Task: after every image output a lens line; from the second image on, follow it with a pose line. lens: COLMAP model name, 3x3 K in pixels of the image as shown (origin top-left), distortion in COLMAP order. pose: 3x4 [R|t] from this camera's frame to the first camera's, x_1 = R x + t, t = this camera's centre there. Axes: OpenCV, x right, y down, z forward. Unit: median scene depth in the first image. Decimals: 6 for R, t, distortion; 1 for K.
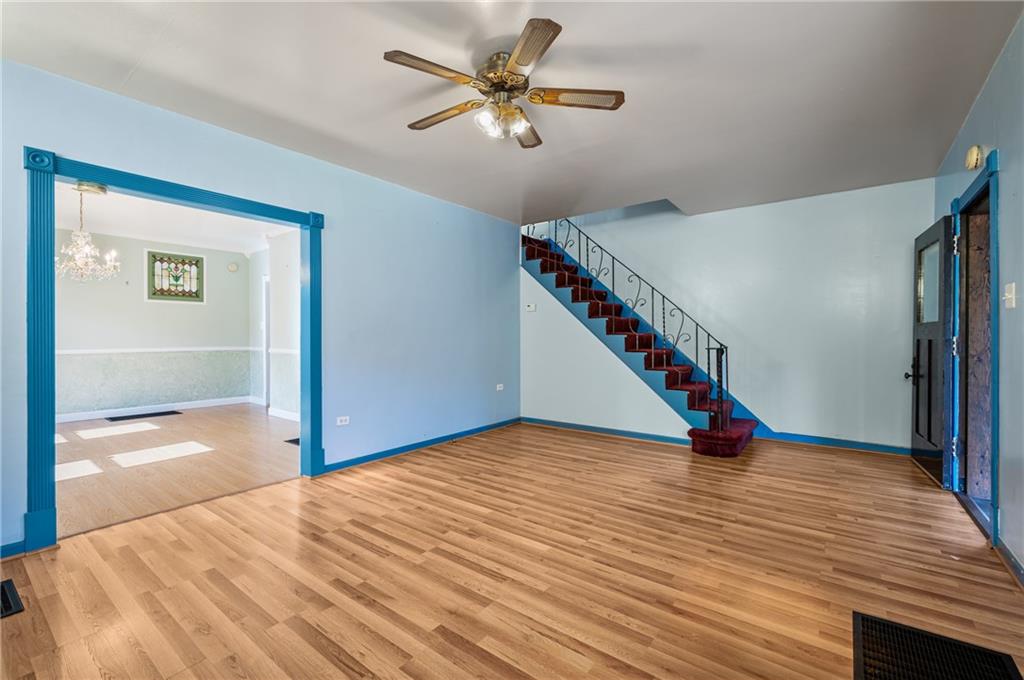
lens RADIAL K [[425.6, 0, 502.7], [0, 425.6, 336.8], [0, 0, 1]] dist [-0.002524, -0.000028]
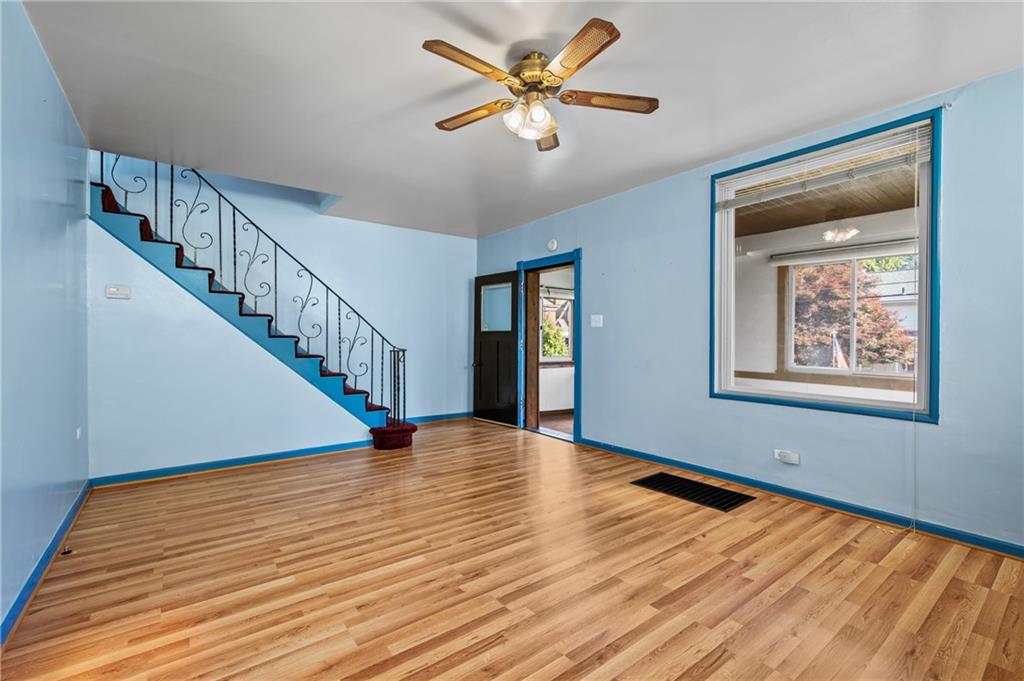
lens RADIAL K [[445.3, 0, 505.6], [0, 445.3, 339.5], [0, 0, 1]] dist [-0.001372, 0.001021]
pose [[0.282534, -0.002358, 0.959254, -0.737652], [0.000627, 0.999997, 0.002273, -0.004486], [-0.959257, -0.000040, 0.282535, 0.564959]]
